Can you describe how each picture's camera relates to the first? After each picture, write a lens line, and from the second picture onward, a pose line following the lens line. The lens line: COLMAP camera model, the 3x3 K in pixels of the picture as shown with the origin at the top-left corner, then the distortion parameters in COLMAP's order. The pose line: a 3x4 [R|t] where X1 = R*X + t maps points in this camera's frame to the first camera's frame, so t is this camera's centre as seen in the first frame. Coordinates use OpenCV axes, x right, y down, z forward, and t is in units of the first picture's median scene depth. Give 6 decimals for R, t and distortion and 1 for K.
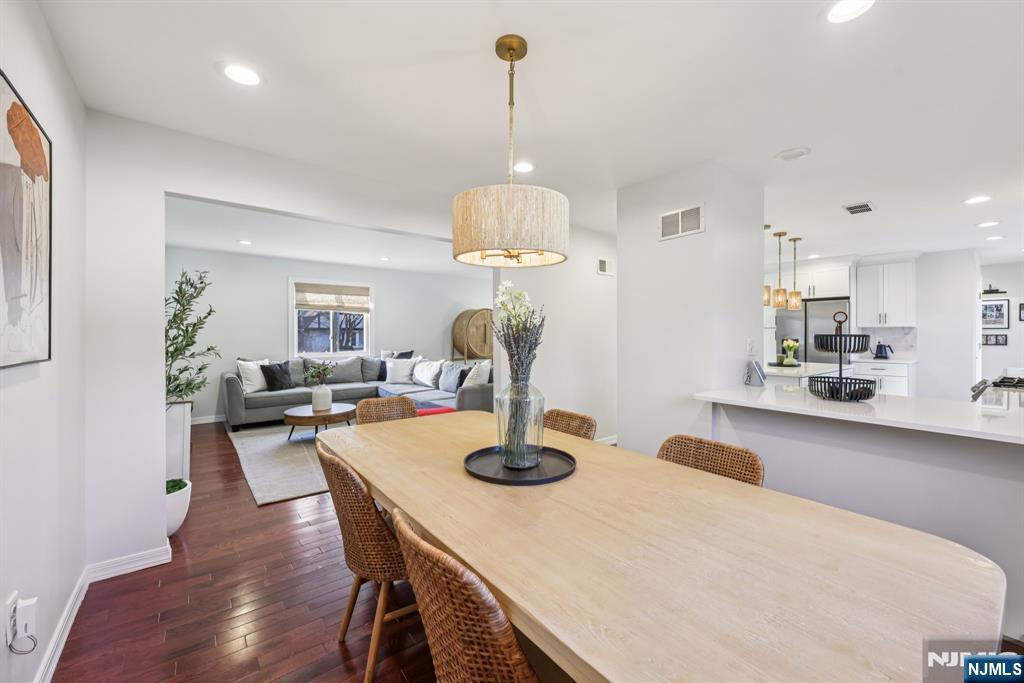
lens RADIAL K [[417.5, 0, 514.5], [0, 417.5, 339.0], [0, 0, 1]] dist [0.002700, 0.000303]
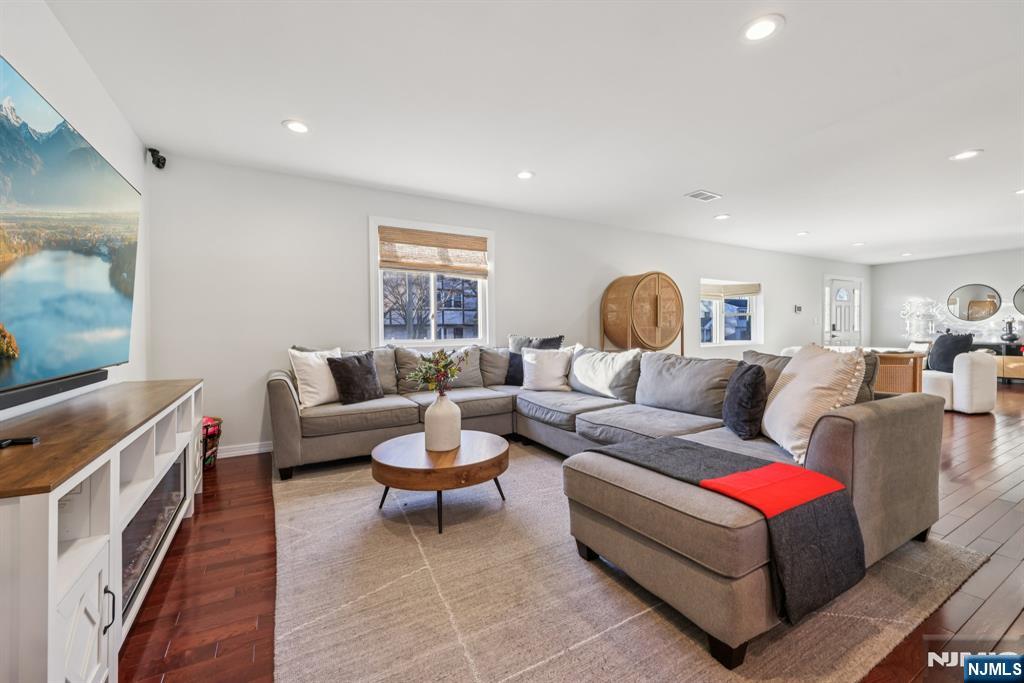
lens RADIAL K [[417.5, 0, 511.8], [0, 417.5, 340.2], [0, 0, 1]] dist [0.002700, 0.000303]
pose [[0.989598, -0.008996, -0.143582, -0.243433], [0.009652, 0.999946, 0.003873, 0.033678], [0.143539, -0.005218, 0.989631, 0.415355]]
